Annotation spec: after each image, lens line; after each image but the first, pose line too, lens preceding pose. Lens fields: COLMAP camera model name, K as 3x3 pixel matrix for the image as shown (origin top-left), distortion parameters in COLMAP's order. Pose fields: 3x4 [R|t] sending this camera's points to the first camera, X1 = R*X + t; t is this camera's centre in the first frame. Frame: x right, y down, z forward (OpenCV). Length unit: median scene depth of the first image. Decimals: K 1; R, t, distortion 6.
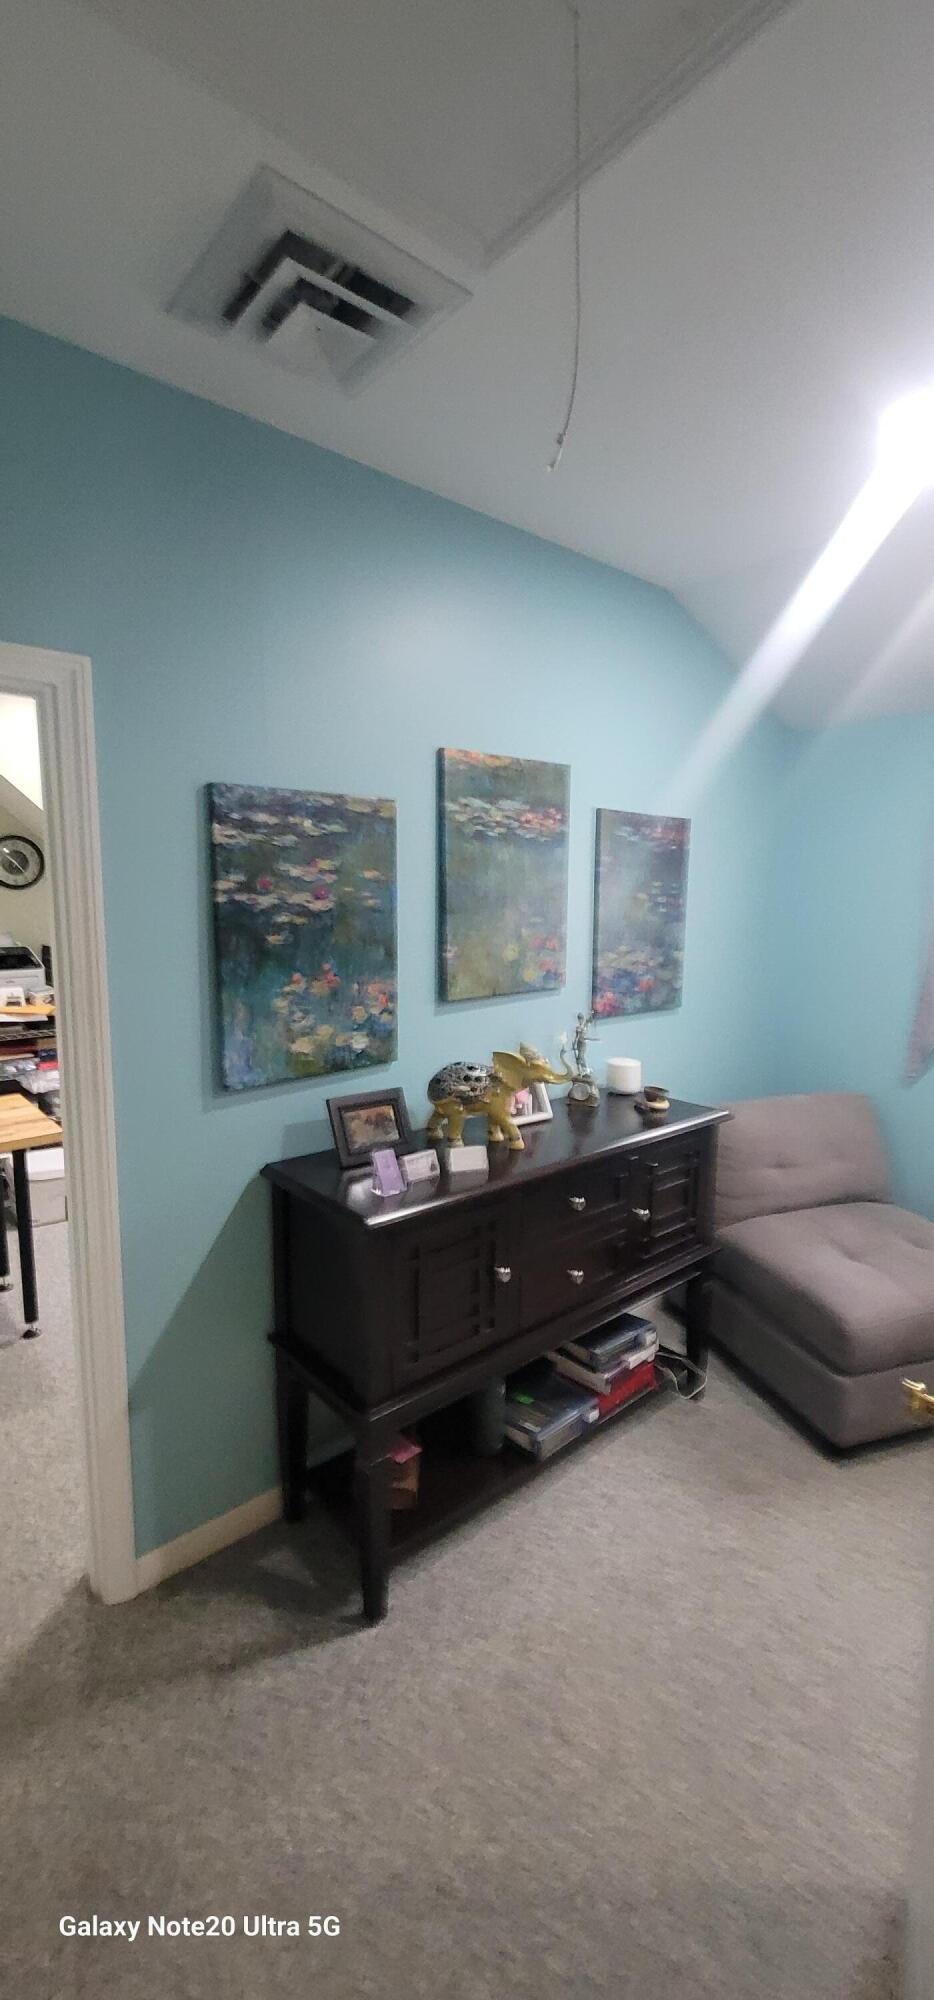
lens RADIAL K [[806.1, 0, 456.3], [0, 806.1, 1004.3], [0, 0, 1]] dist [-0.007419, -0.000452]
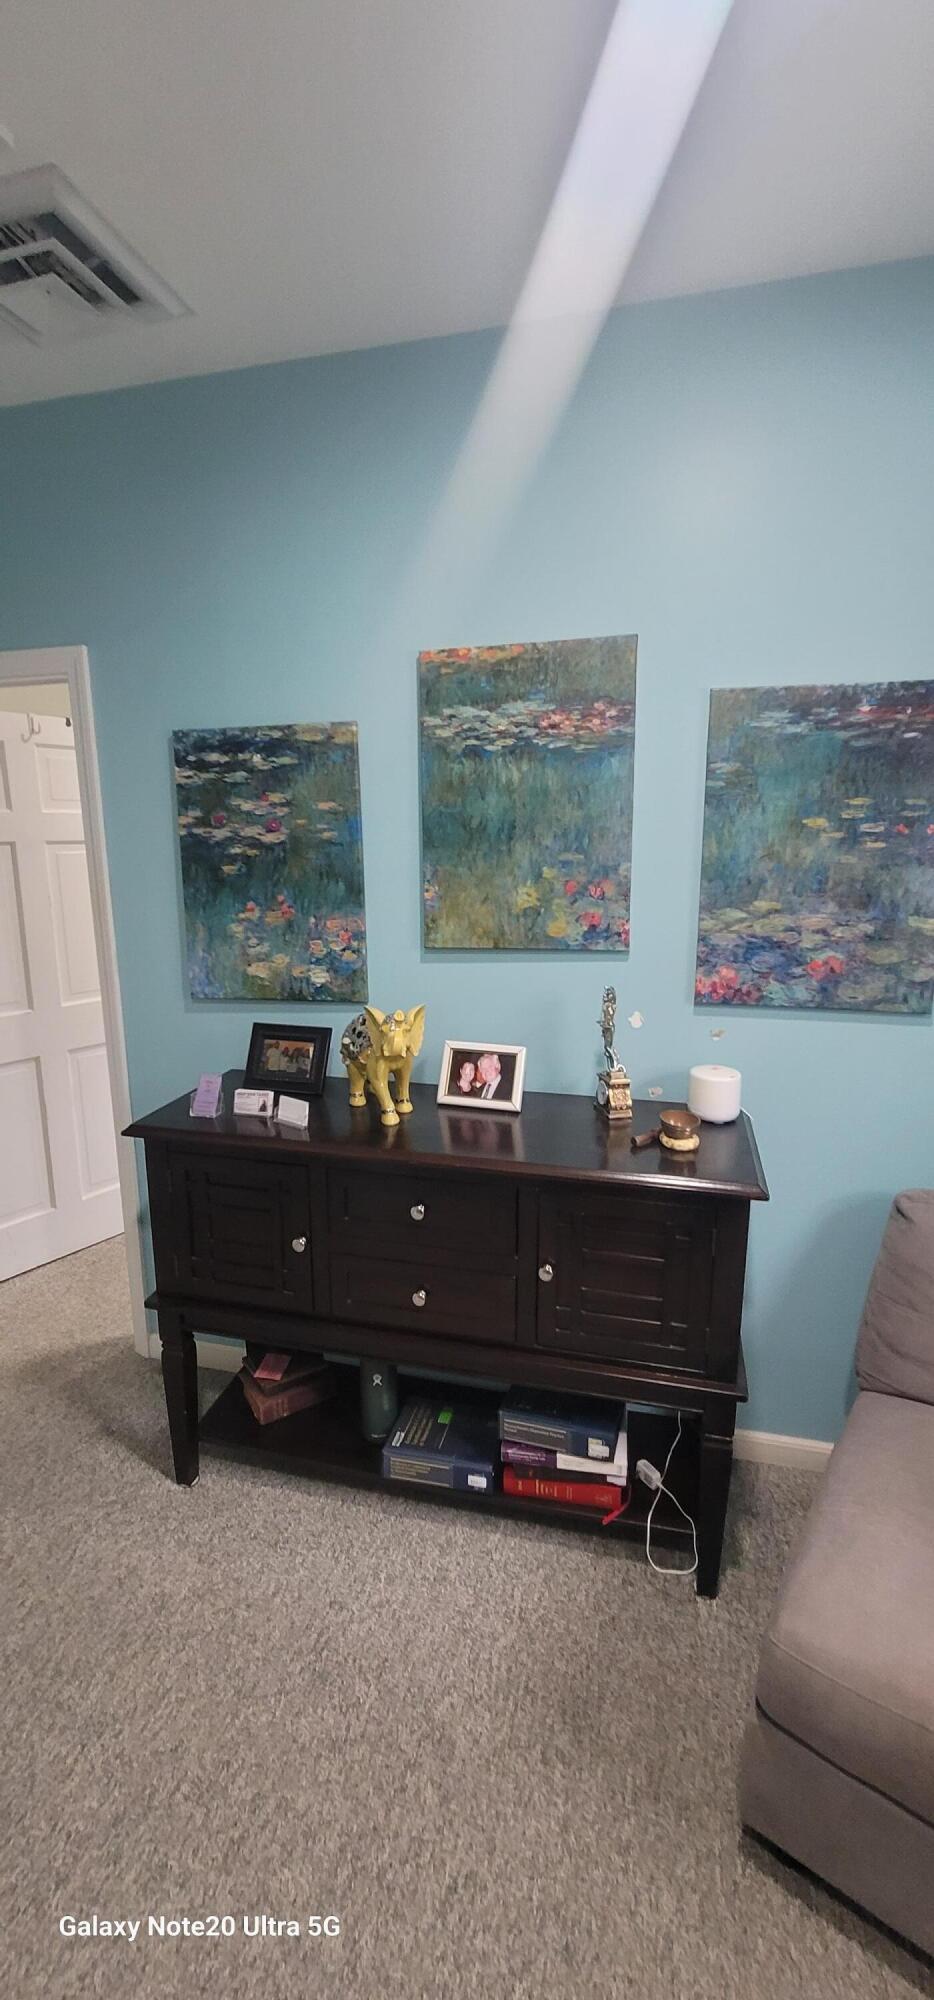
lens RADIAL K [[806.1, 0, 462.8], [0, 806.1, 995.9], [0, 0, 1]] dist [-0.007419, -0.000452]
pose [[0.581006, 0.158994, -0.798219, 0.792968], [-0.097353, 0.987269, 0.125789, -0.073025], [0.808056, 0.004625, 0.589088, 0.562671]]
